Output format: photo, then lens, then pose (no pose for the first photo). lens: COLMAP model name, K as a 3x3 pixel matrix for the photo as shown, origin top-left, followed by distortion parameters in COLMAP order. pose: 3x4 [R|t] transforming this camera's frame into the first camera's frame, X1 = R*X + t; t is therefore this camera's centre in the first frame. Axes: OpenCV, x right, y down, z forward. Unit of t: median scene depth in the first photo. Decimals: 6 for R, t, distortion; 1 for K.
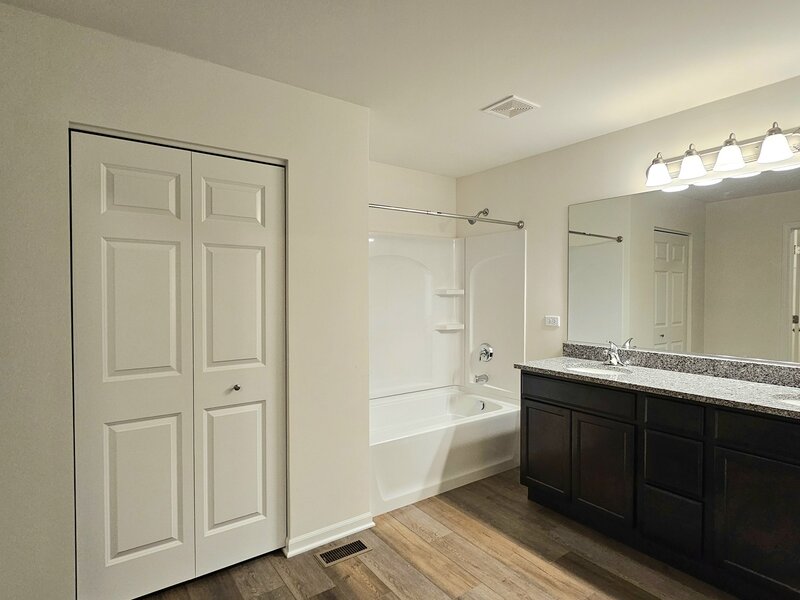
lens RADIAL K [[436.2, 0, 394.5], [0, 436.2, 298.0], [0, 0, 1]] dist [-0.003342, -0.005302]
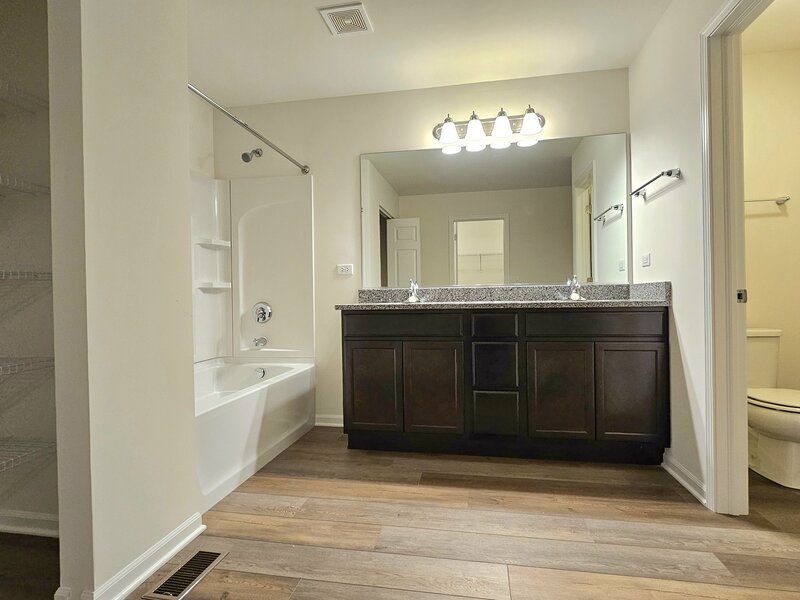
lens RADIAL K [[436.2, 0, 397.8], [0, 436.2, 298.9], [0, 0, 1]] dist [-0.003342, -0.005302]
pose [[0.716456, -0.013898, 0.697494, -0.287640], [0.025154, 0.999666, -0.005919, 0.153007], [-0.697179, 0.021786, 0.716566, 0.254291]]
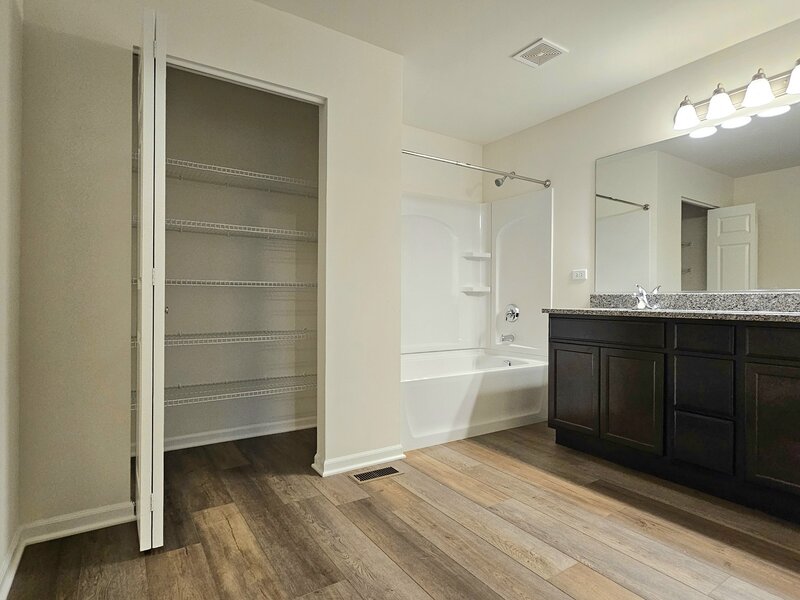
lens RADIAL K [[436.2, 0, 396.1], [0, 436.2, 297.8], [0, 0, 1]] dist [-0.003342, -0.005302]
pose [[0.999117, 0.006746, -0.041467, -0.025522], [-0.007464, 0.999824, -0.017188, 0.152048], [0.041344, 0.017483, 0.998992, -0.033991]]
